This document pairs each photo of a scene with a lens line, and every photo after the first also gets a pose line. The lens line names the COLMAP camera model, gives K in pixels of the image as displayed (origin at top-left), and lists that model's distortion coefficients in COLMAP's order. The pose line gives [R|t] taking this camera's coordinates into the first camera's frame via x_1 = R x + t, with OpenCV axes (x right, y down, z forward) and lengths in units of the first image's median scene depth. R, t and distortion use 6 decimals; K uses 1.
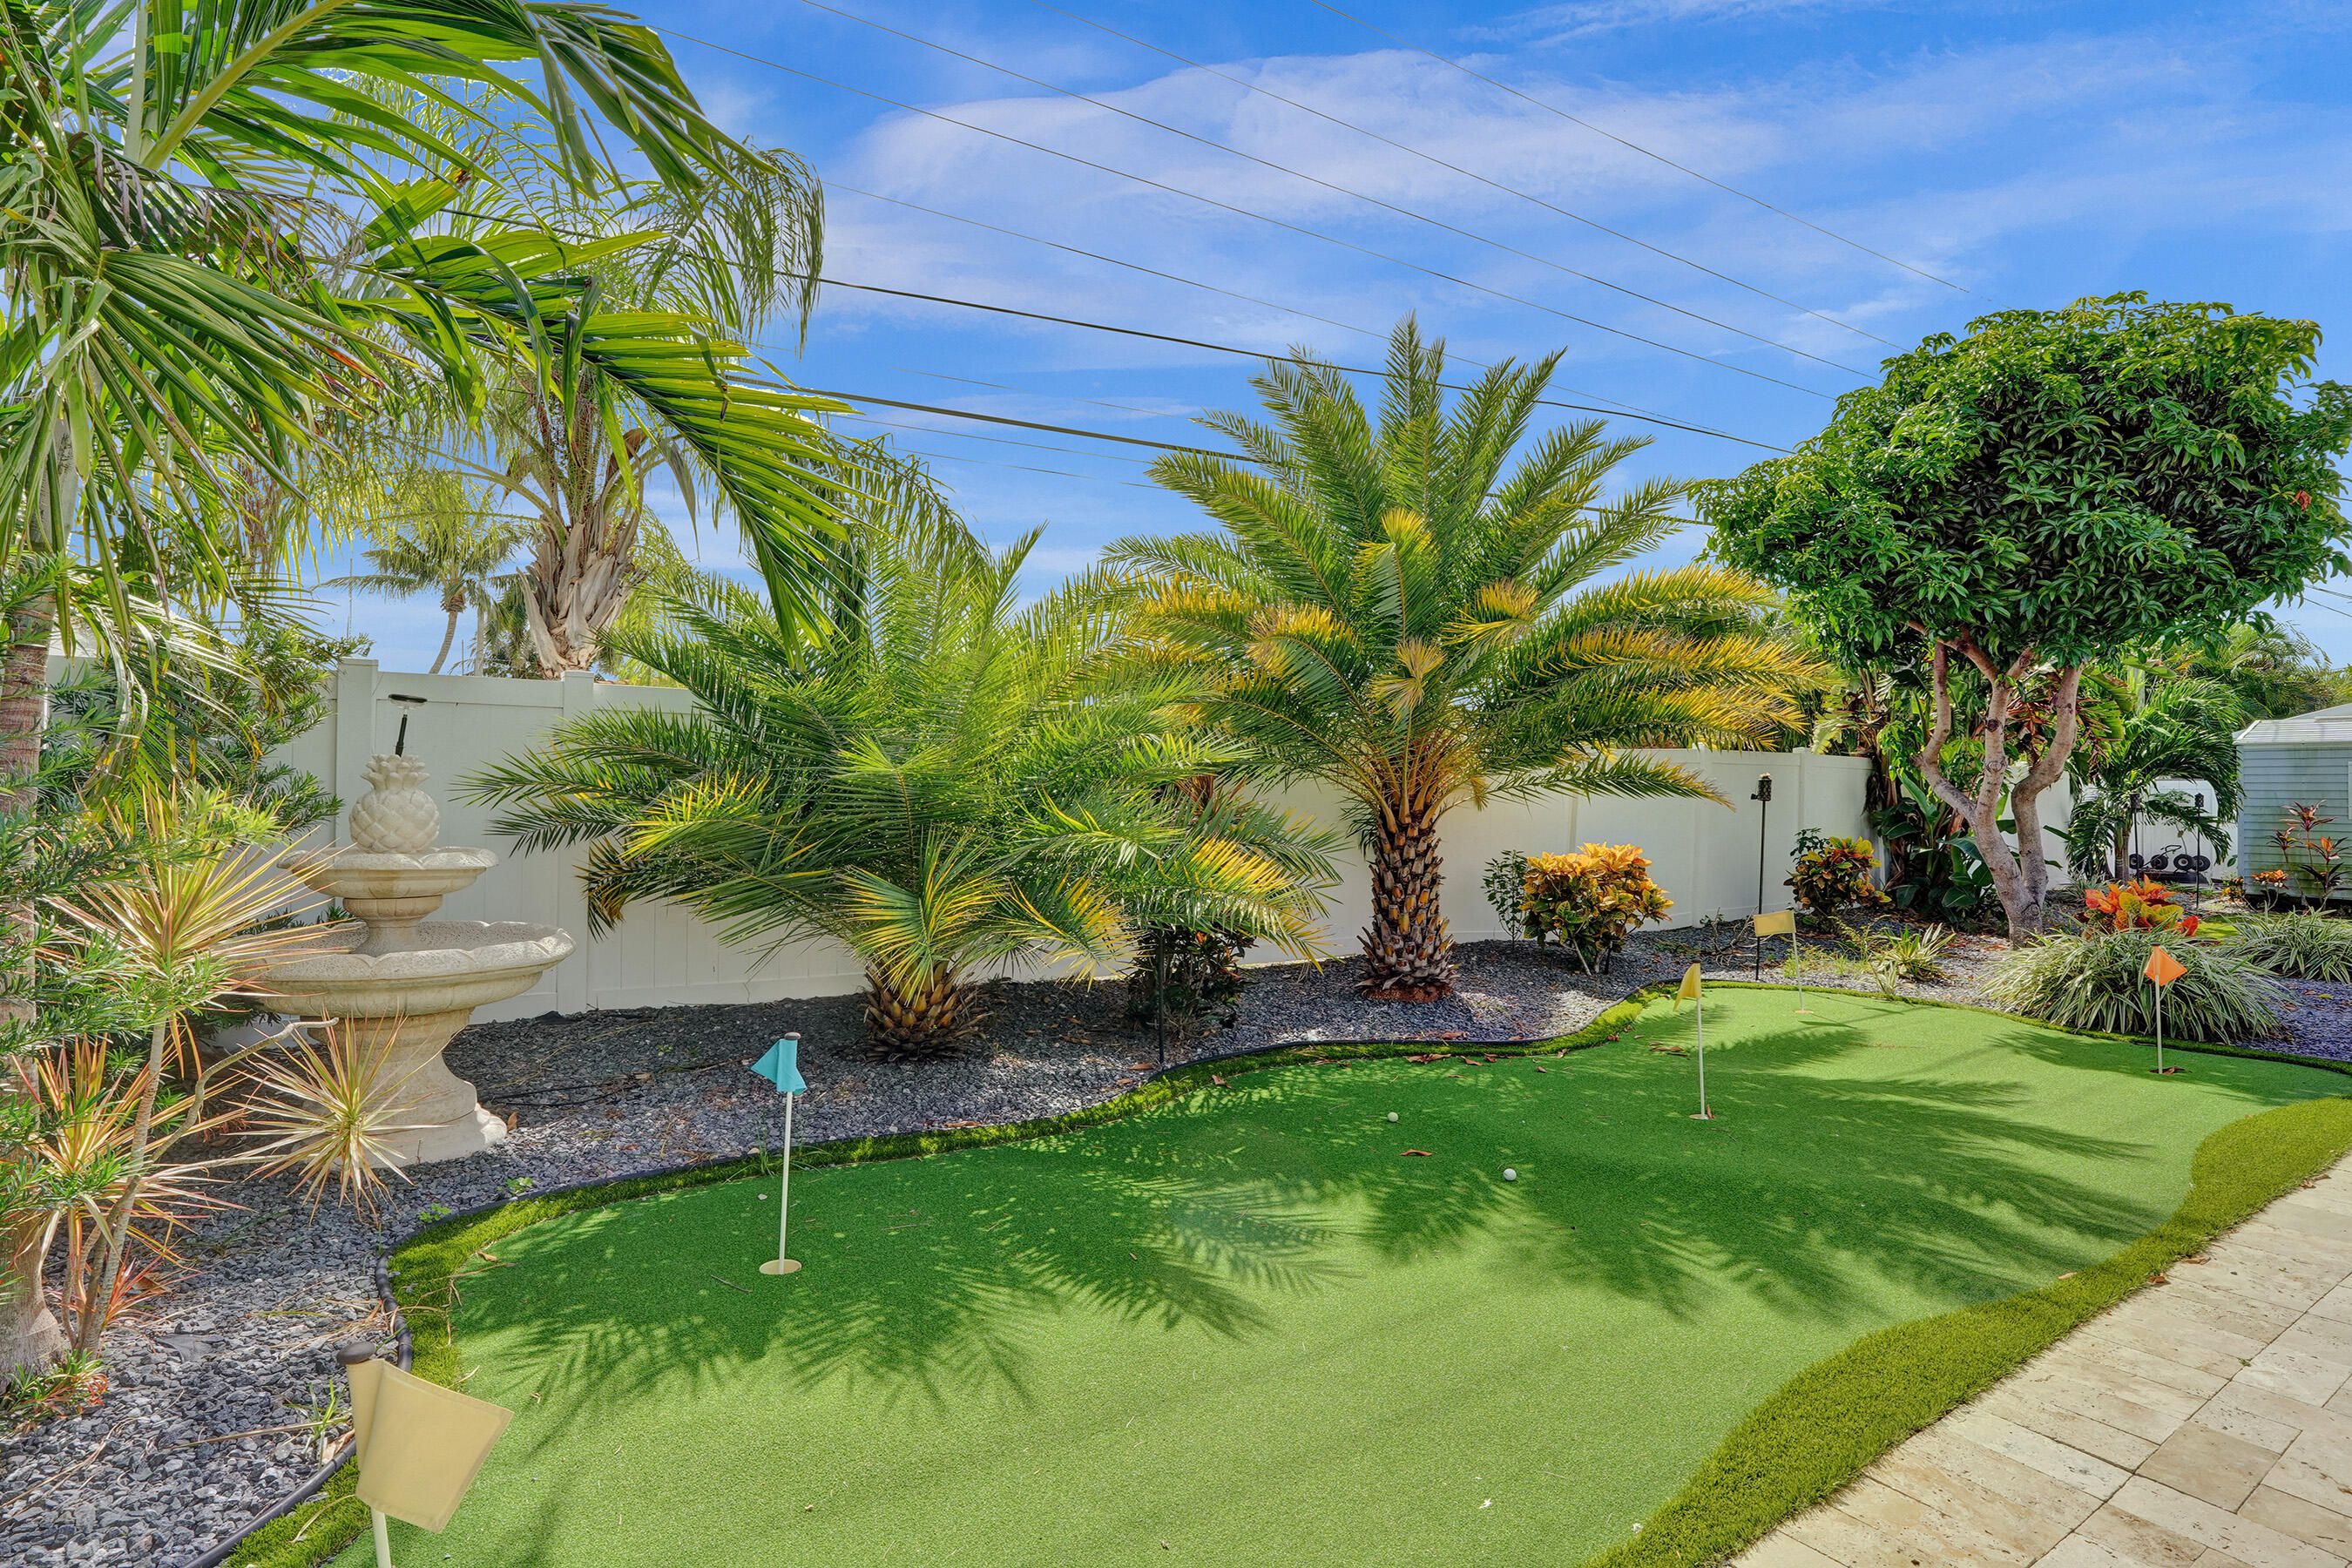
lens RADIAL K [[1214.2, 0, 1178.1], [0, 1214.2, 787.5], [0, 0, 1]] dist [-0.078118, 0.031735]
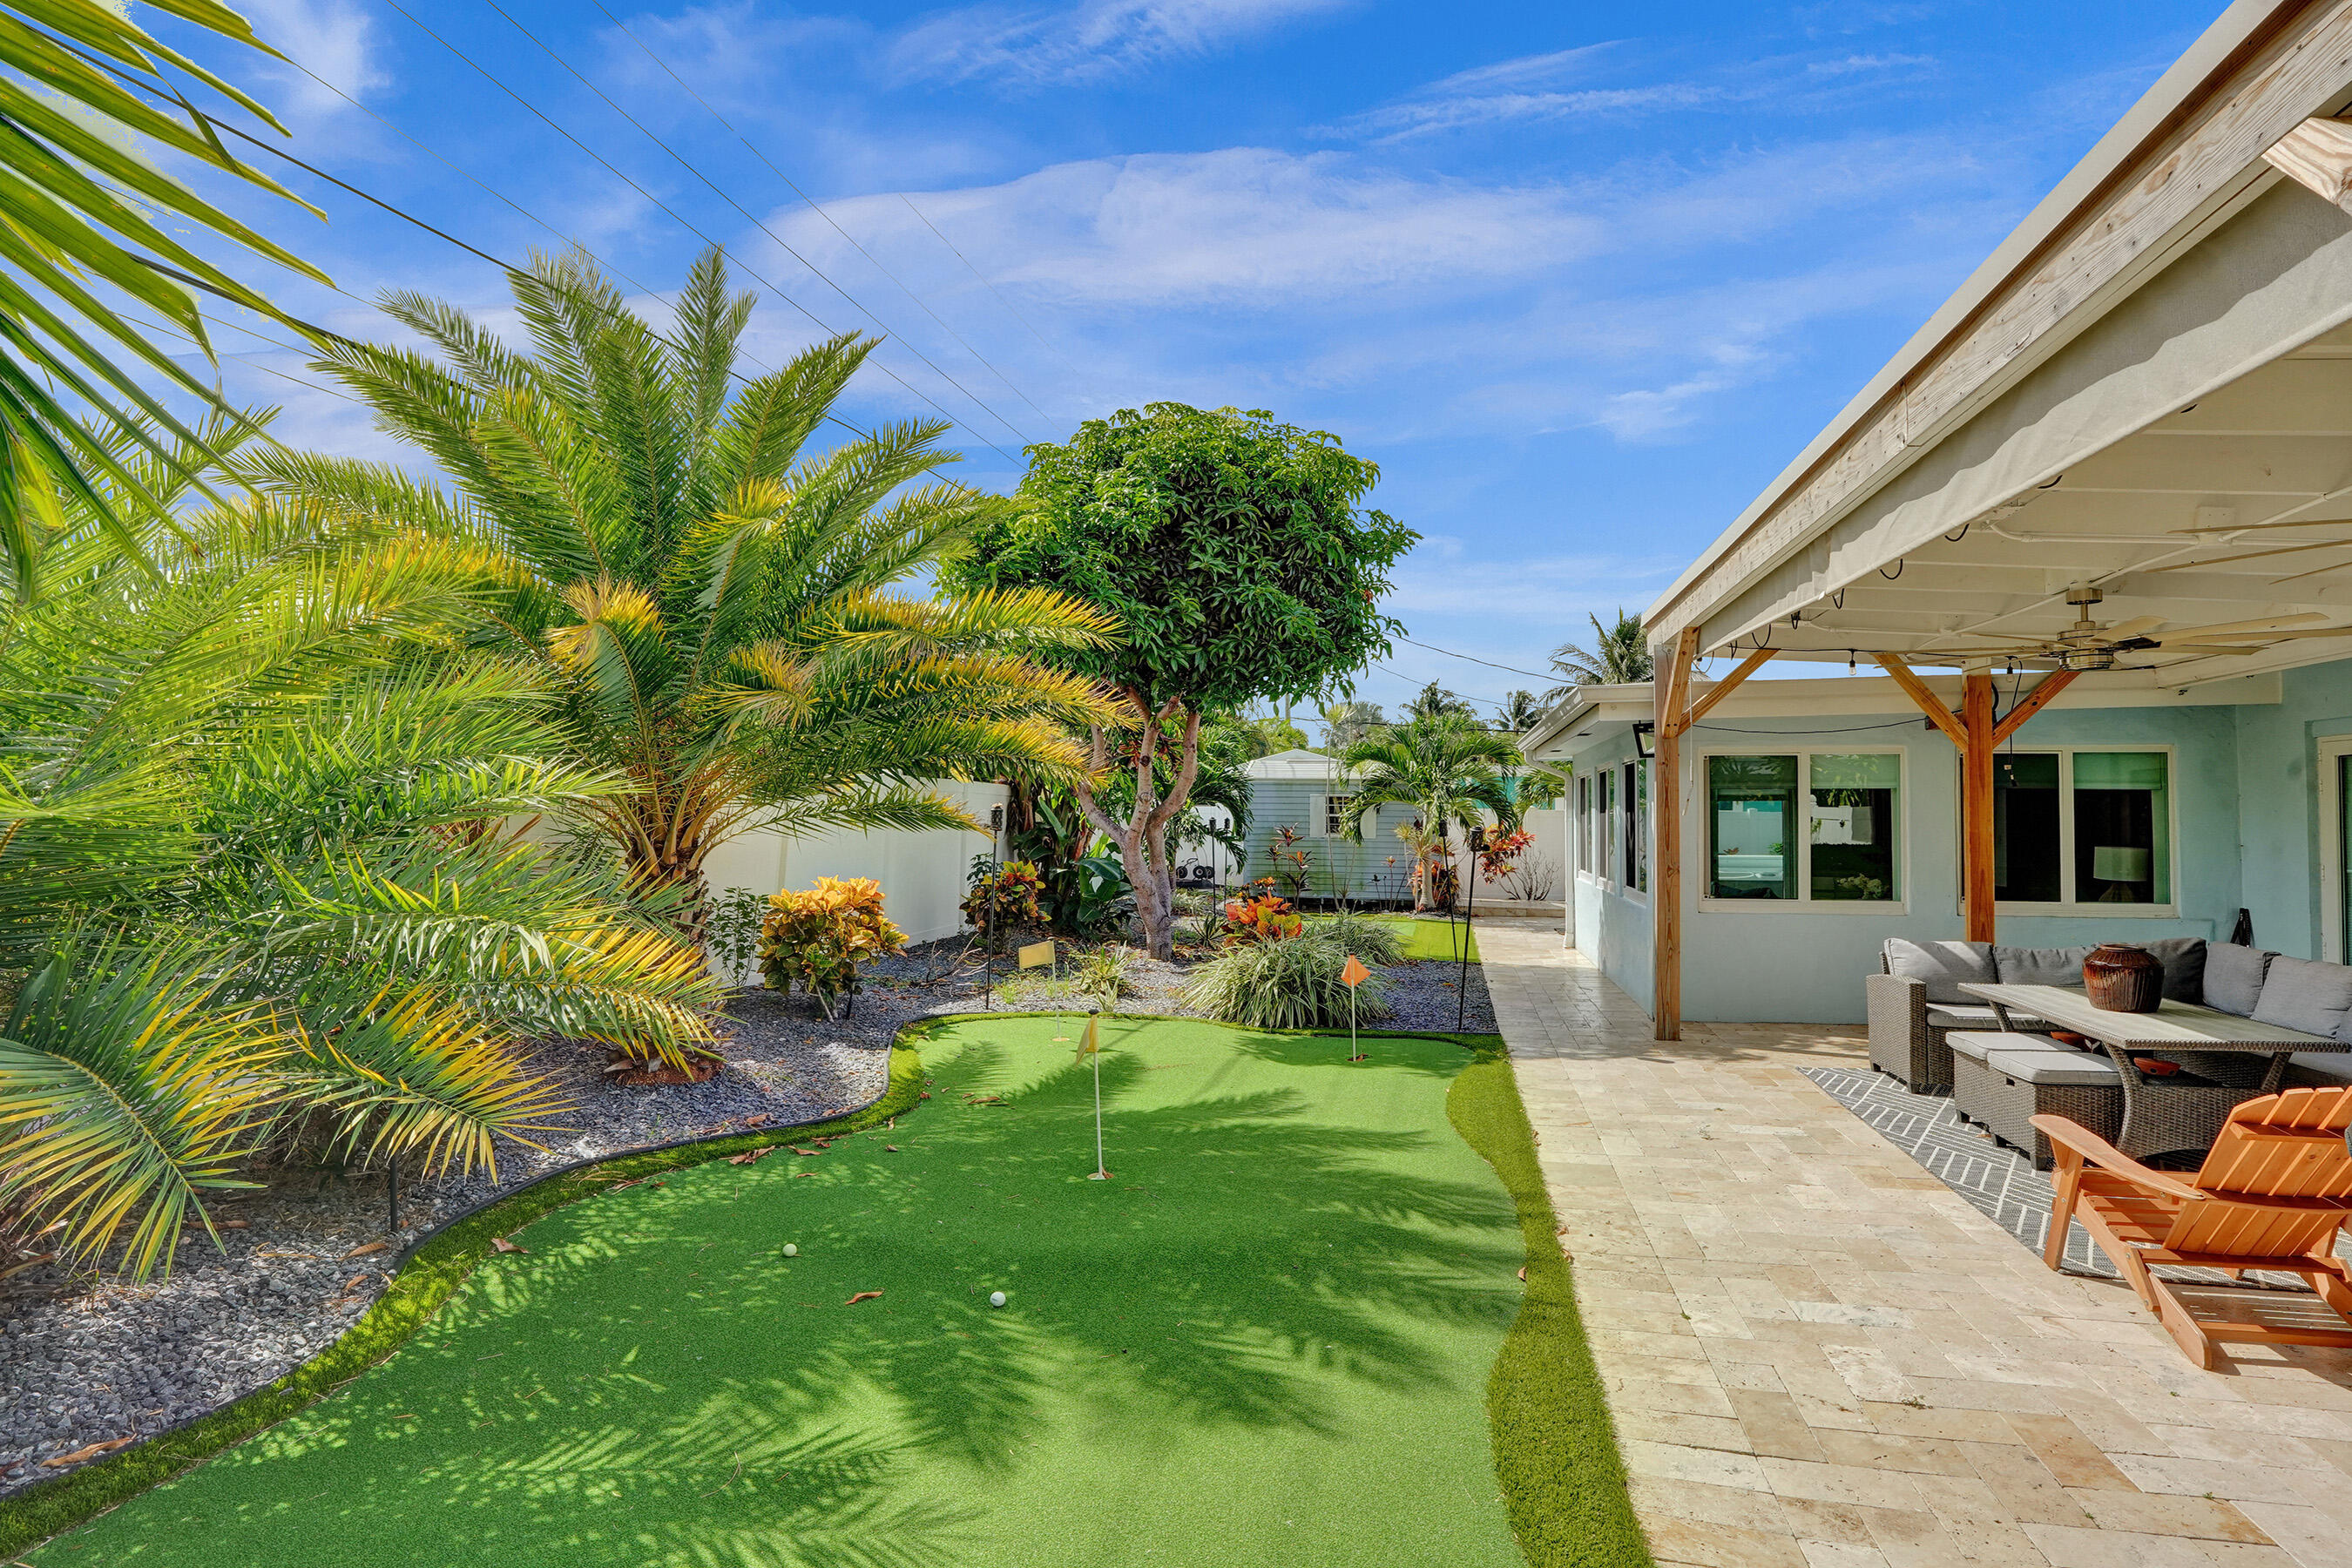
lens RADIAL K [[1217.8, 0, 1184.3], [0, 1217.8, 767.8], [0, 0, 1]] dist [-0.077088, 0.031492]
pose [[0.719476, 0.028747, 0.693922, -0.137441], [-0.008691, 0.999437, -0.032393, -0.012484], [-0.694463, 0.017274, 0.719321, 0.191077]]
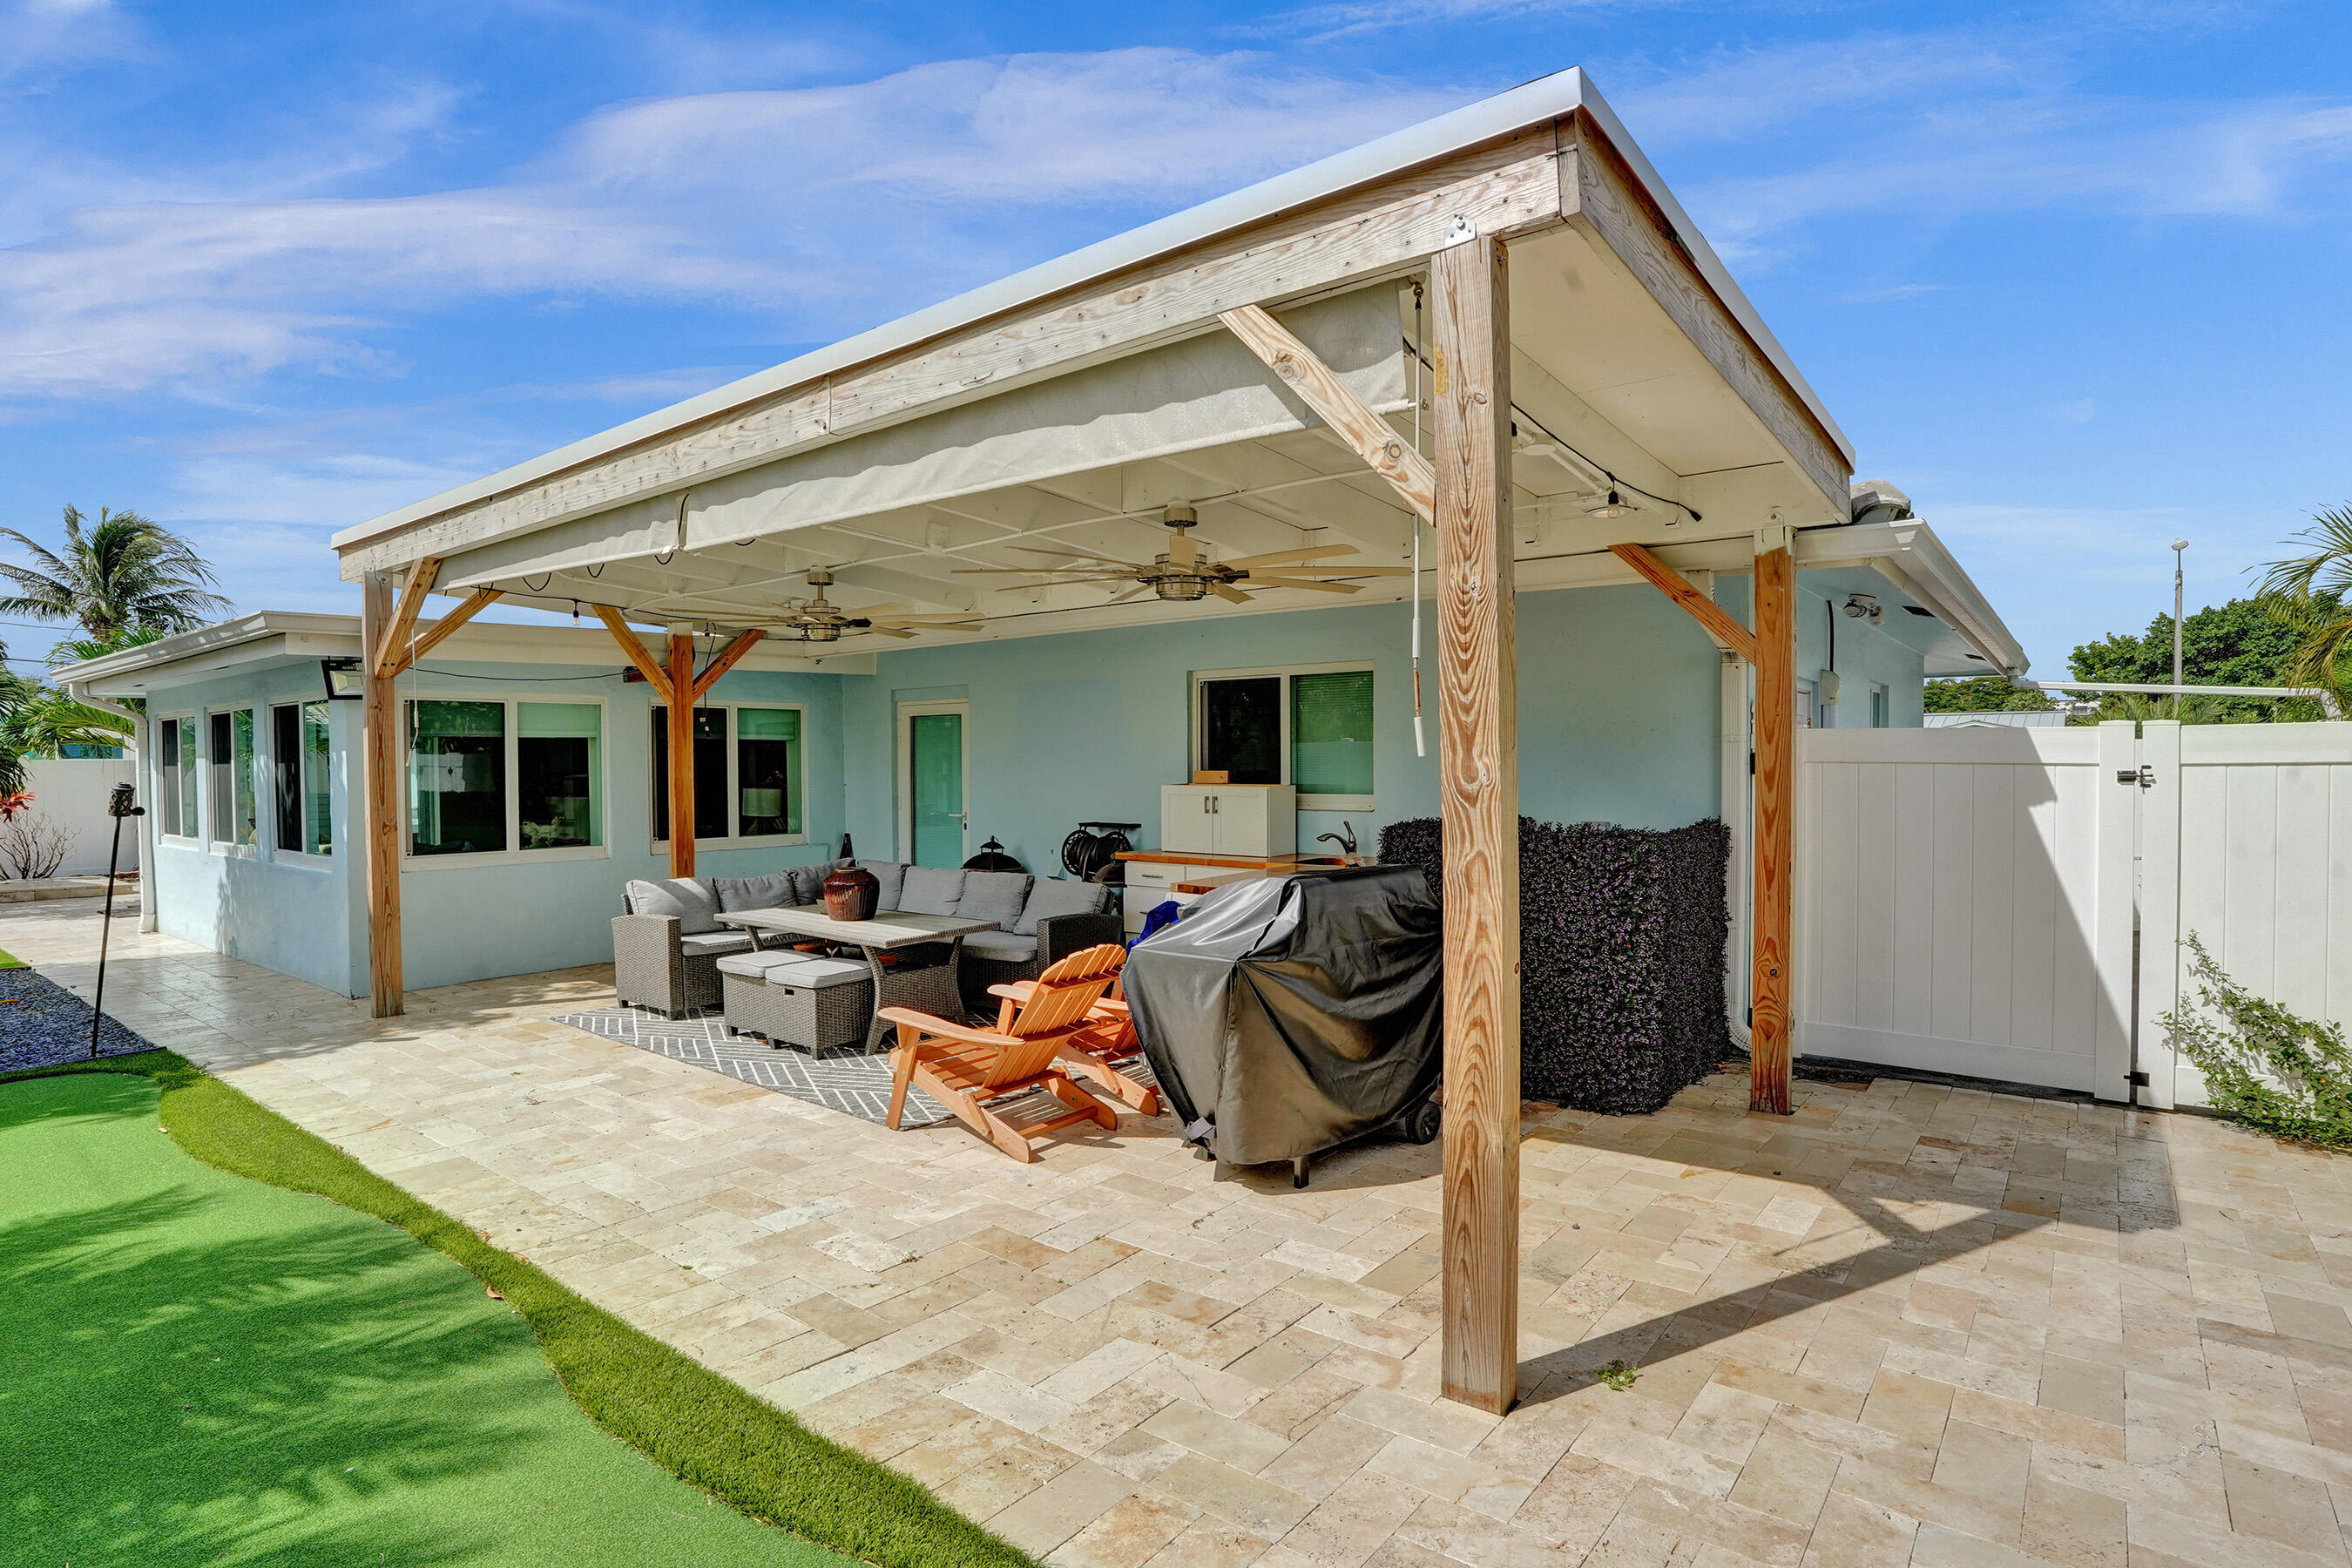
lens RADIAL K [[1214.2, 0, 1178.1], [0, 1214.2, 787.5], [0, 0, 1]] dist [-0.078118, 0.031735]
pose [[-0.311632, -0.021327, 0.949963, -0.167739], [-0.001593, 0.999758, 0.021922, -0.012922], [-0.950201, 0.005318, -0.311591, 0.370858]]
